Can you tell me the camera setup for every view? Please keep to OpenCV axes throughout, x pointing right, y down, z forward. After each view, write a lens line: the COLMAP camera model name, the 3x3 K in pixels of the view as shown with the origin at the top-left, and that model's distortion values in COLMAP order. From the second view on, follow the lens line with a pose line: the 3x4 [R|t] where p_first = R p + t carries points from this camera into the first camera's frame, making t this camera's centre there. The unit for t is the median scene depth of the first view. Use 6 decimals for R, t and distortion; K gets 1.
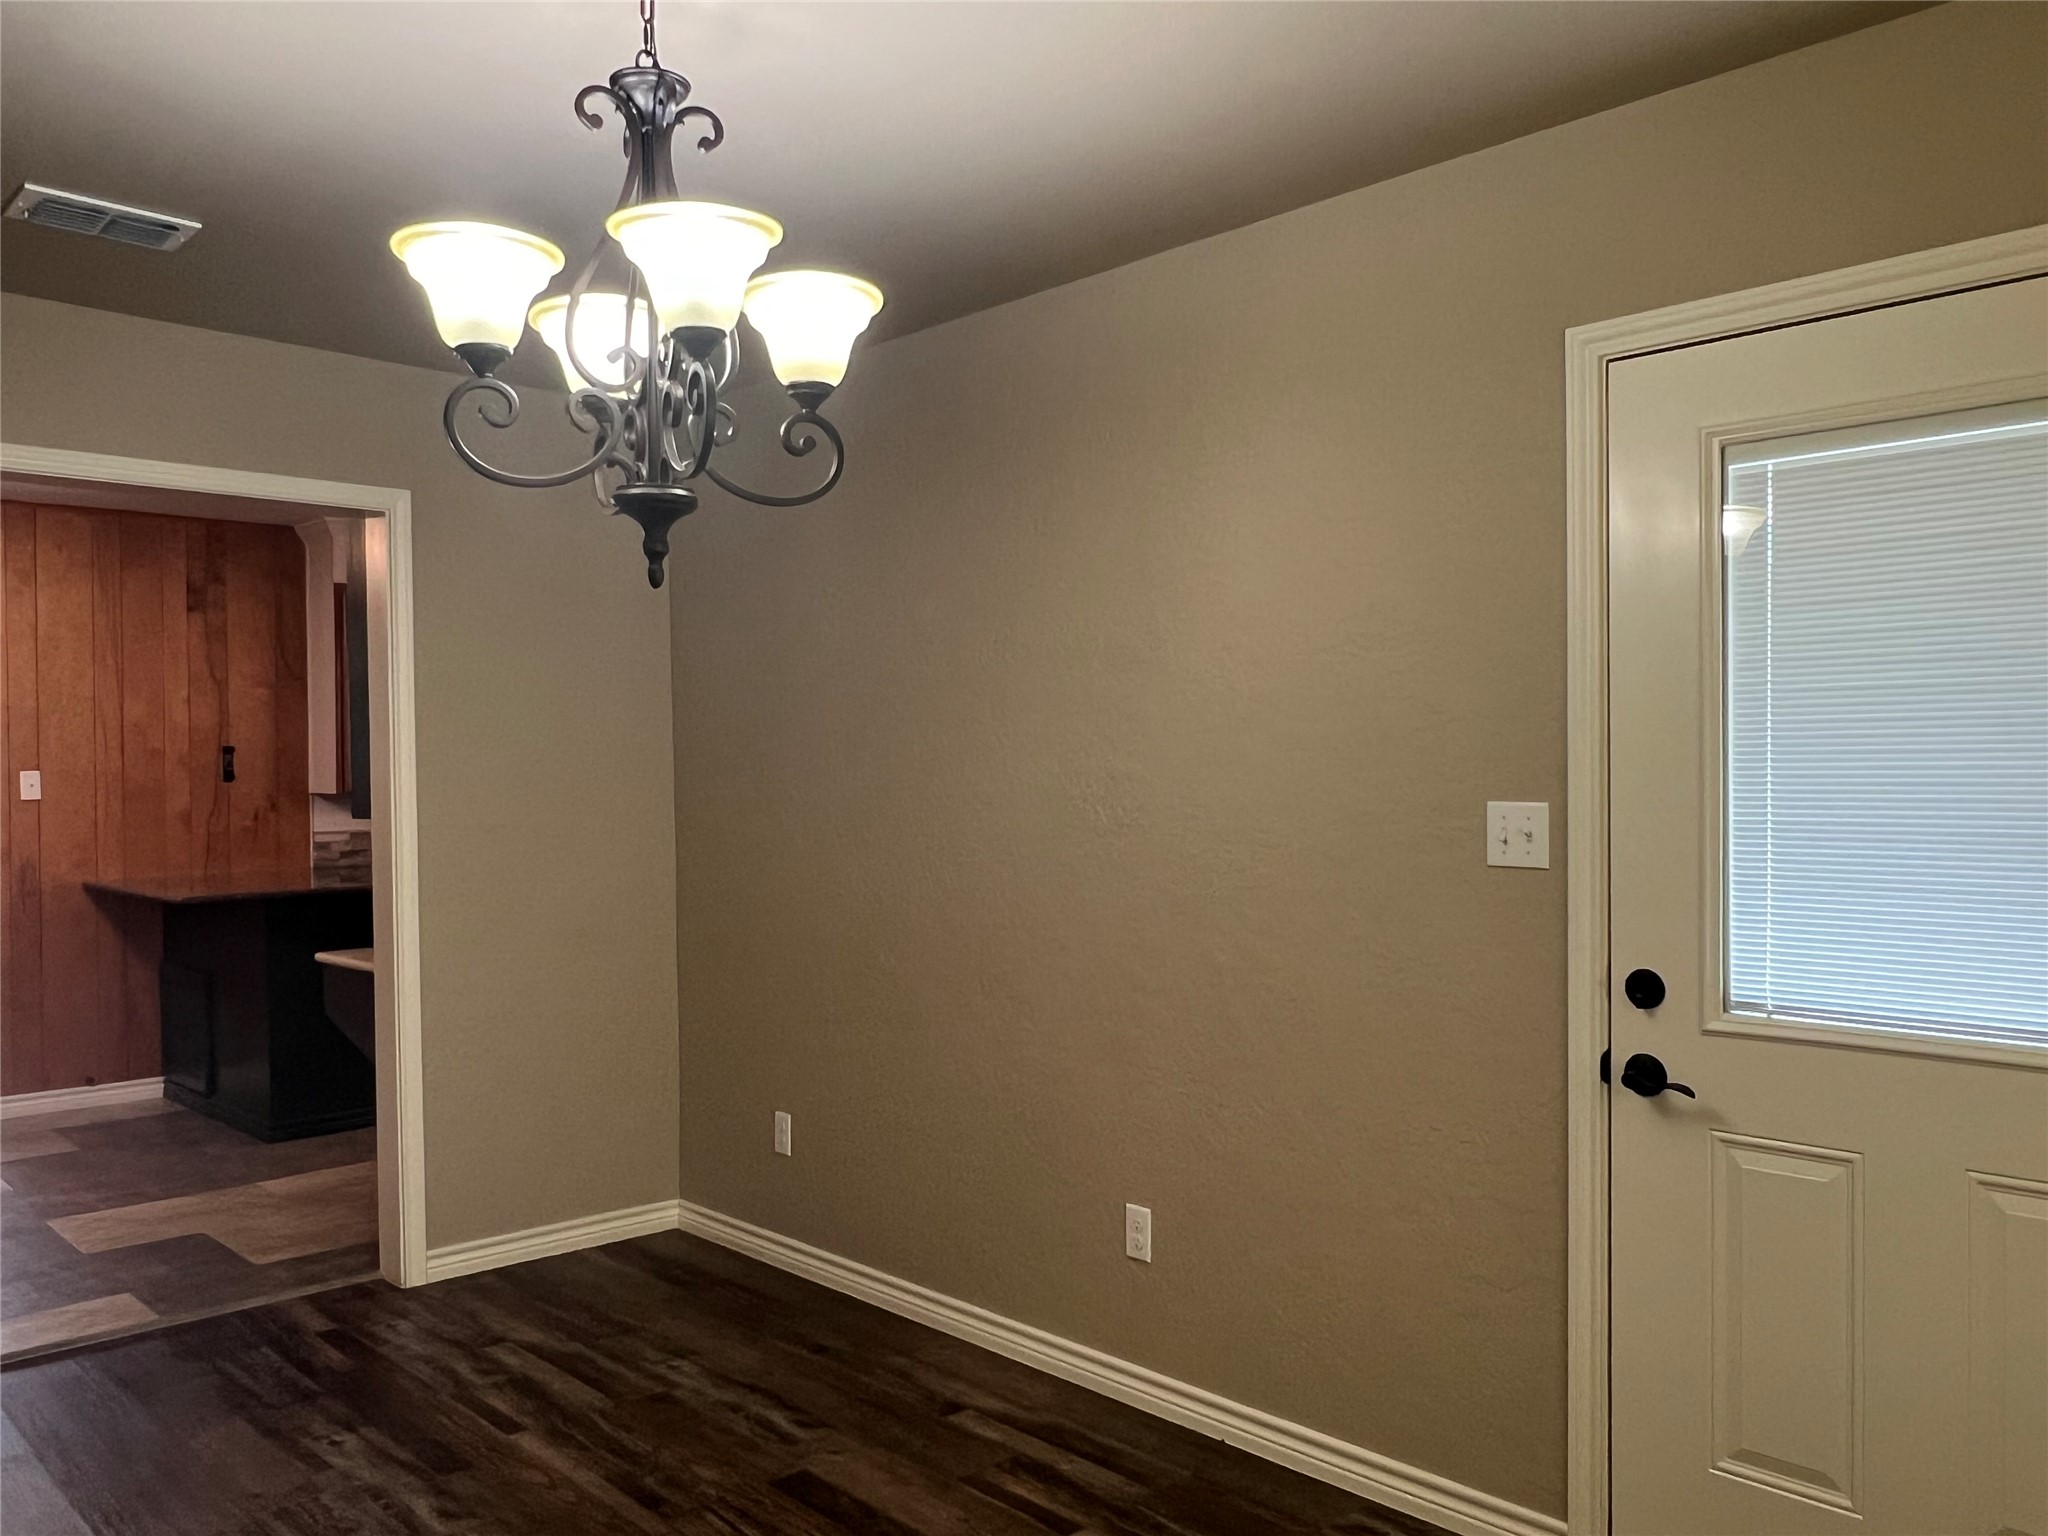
lens RADIAL K [[1540.3, 0, 1008.1], [0, 1540.3, 765.7], [0, 0, 1]] dist [0.042181, -0.048415]
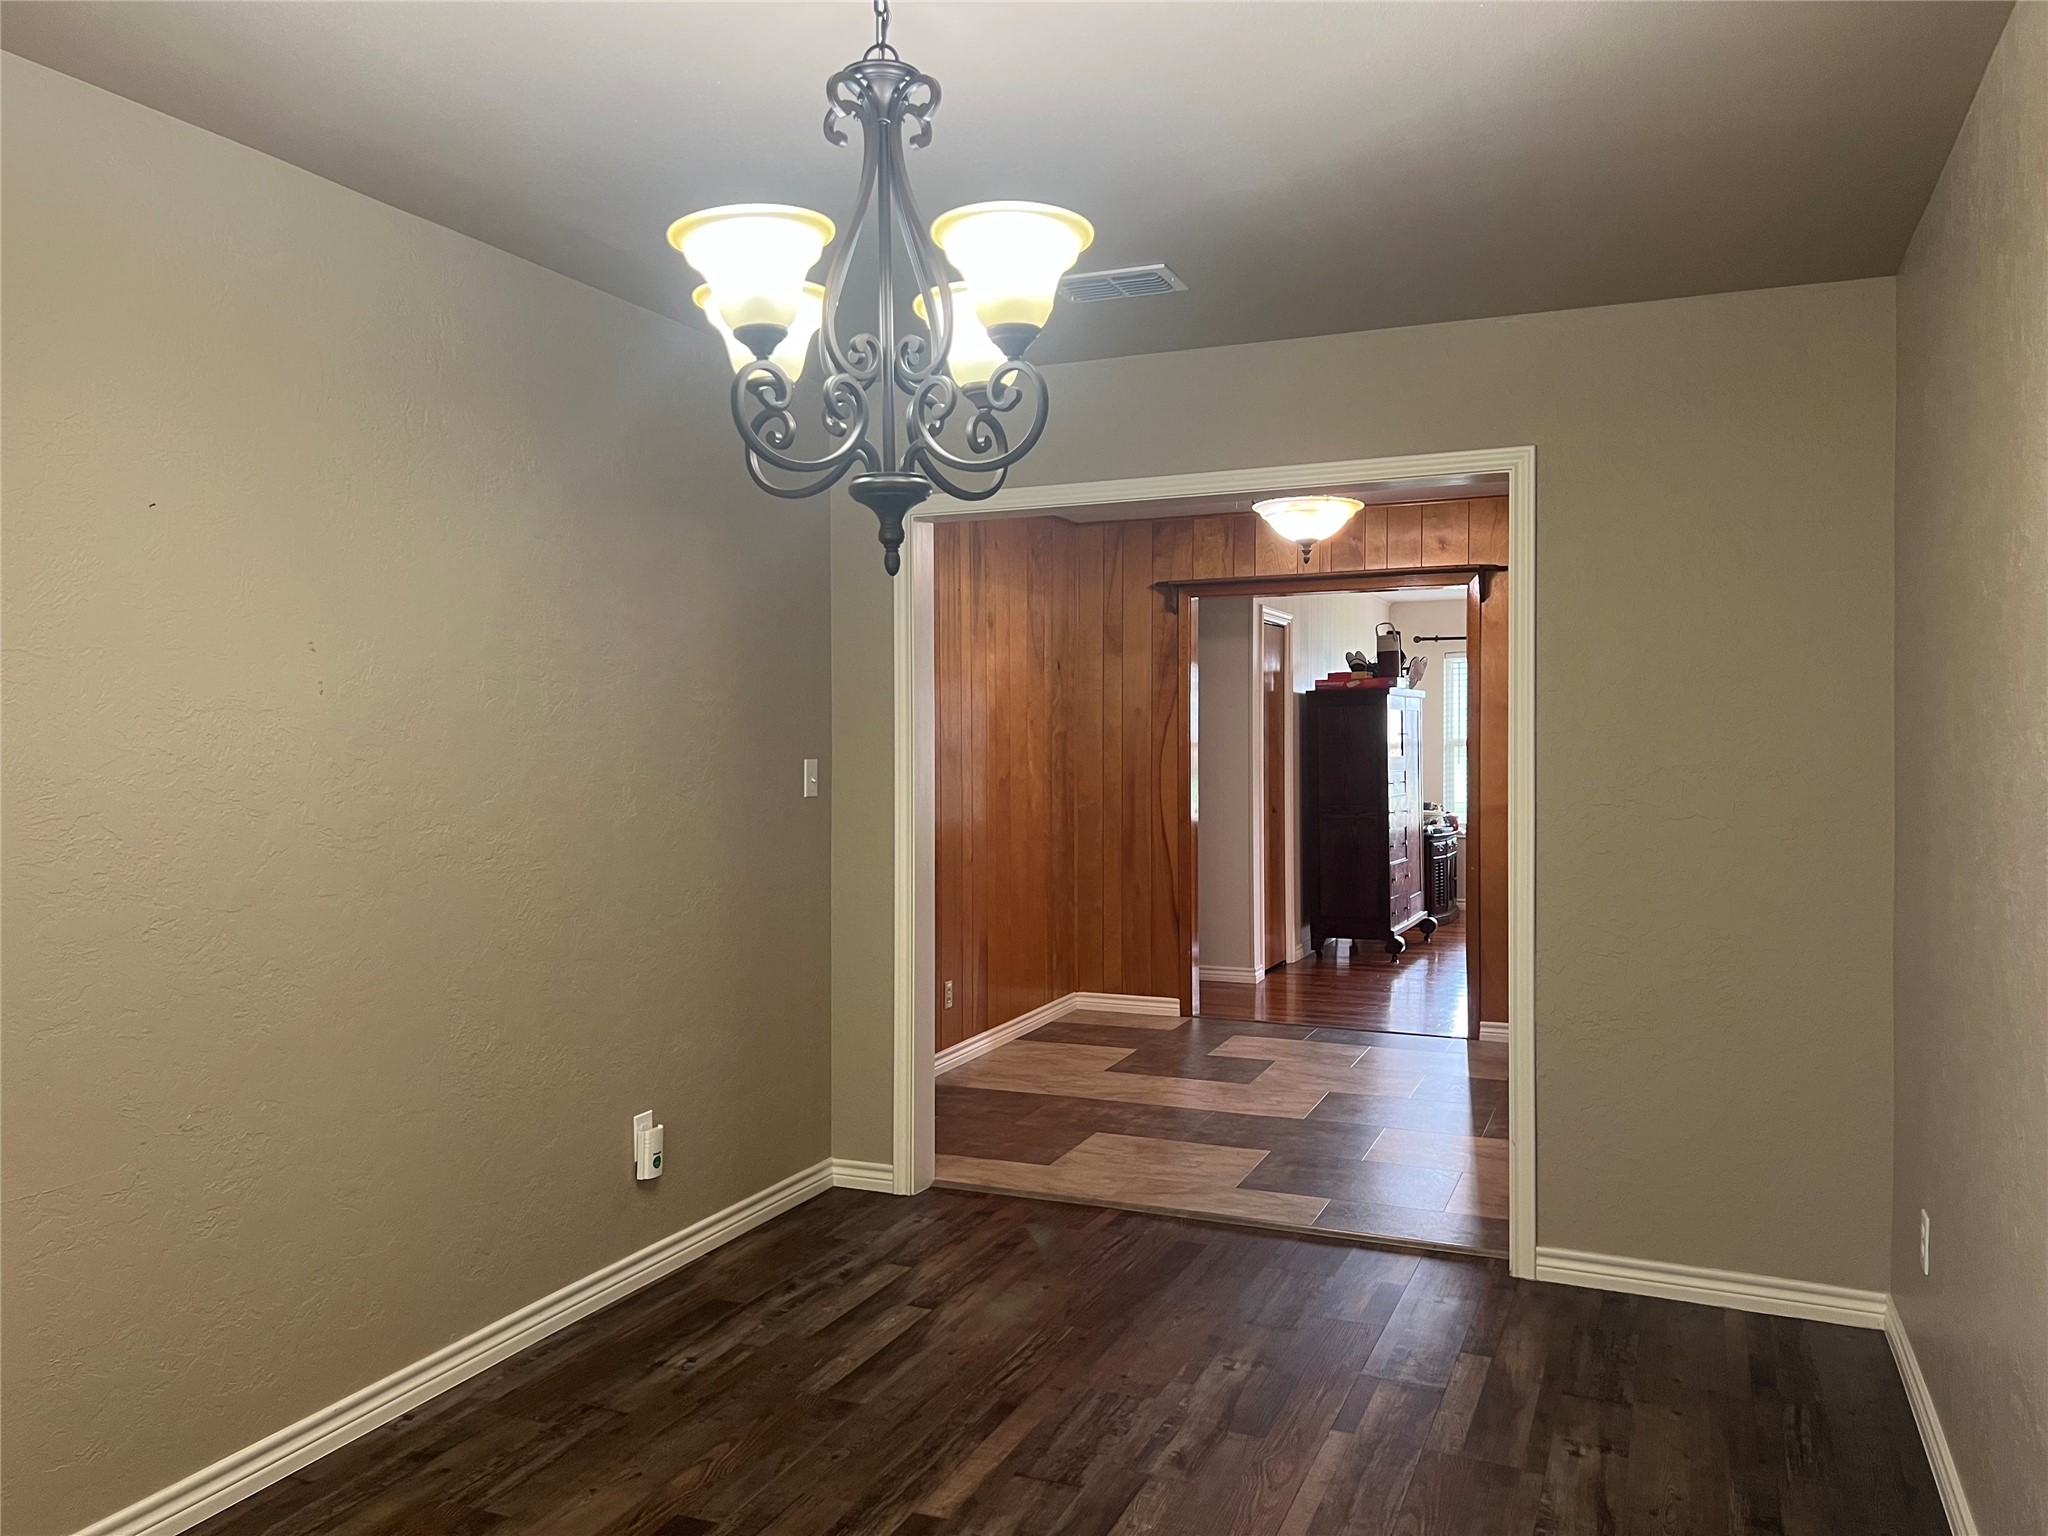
lens RADIAL K [[1540.3, 0, 1018.0], [0, 1540.3, 771.7], [0, 0, 1]] dist [0.042181, -0.048415]
pose [[0.401688, 0.024797, -0.915441, 0.408246], [0.004008, 0.999576, 0.028834, -0.008463], [0.915768, -0.015252, 0.401418, 0.371178]]
